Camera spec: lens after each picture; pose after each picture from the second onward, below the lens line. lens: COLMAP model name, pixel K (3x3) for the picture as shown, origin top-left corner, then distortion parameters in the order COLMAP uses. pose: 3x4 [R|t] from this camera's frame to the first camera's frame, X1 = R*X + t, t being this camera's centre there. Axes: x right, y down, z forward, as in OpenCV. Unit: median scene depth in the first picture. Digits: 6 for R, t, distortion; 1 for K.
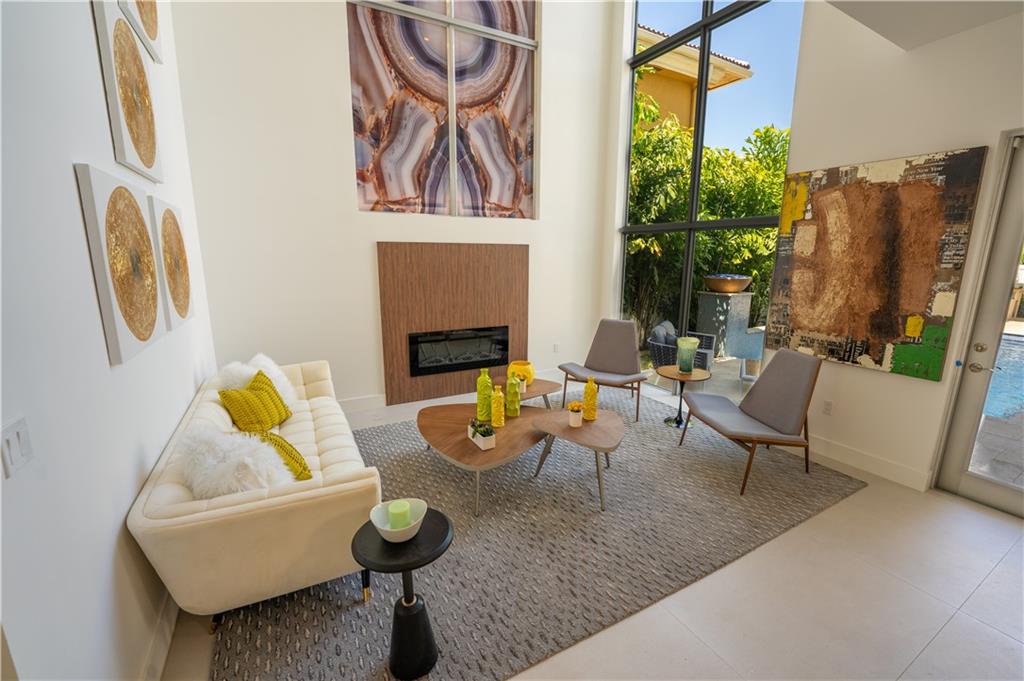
lens RADIAL K [[426.7, 0, 508.2], [0, 426.7, 339.5], [0, 0, 1]] dist [-0.020226, -0.000145]
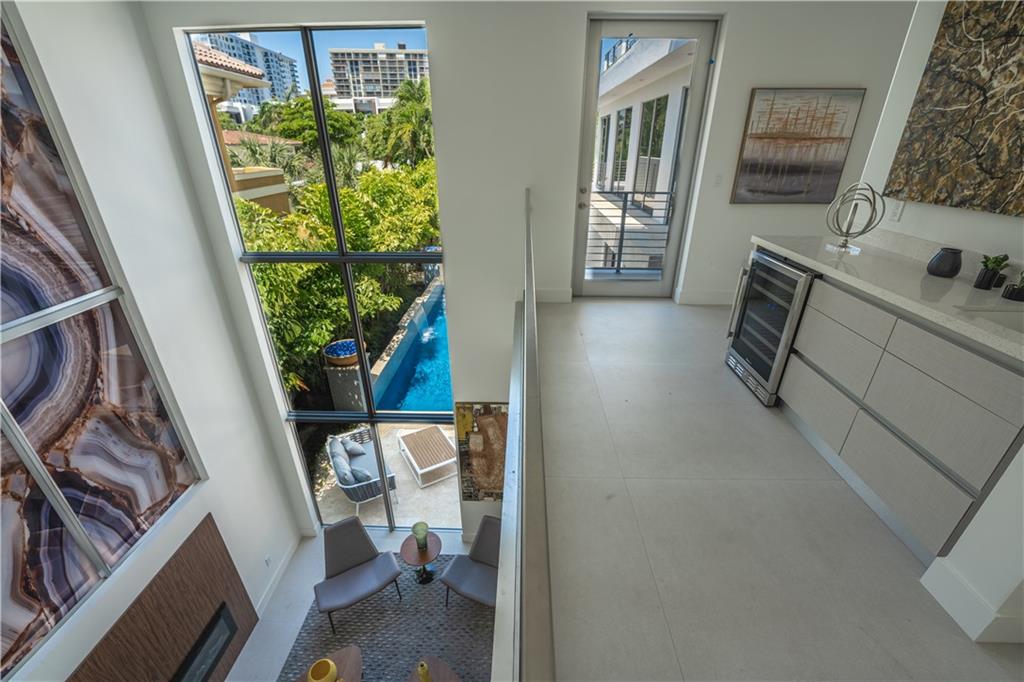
lens RADIAL K [[426.3, 0, 507.1], [0, 426.3, 339.3], [0, 0, 1]] dist [-0.018478, 0.000595]
pose [[0.503677, -0.384073, 0.773820, -0.178185], [0.174580, 0.922508, 0.344238, -0.770127], [-0.846068, -0.038291, 0.531698, 0.104054]]
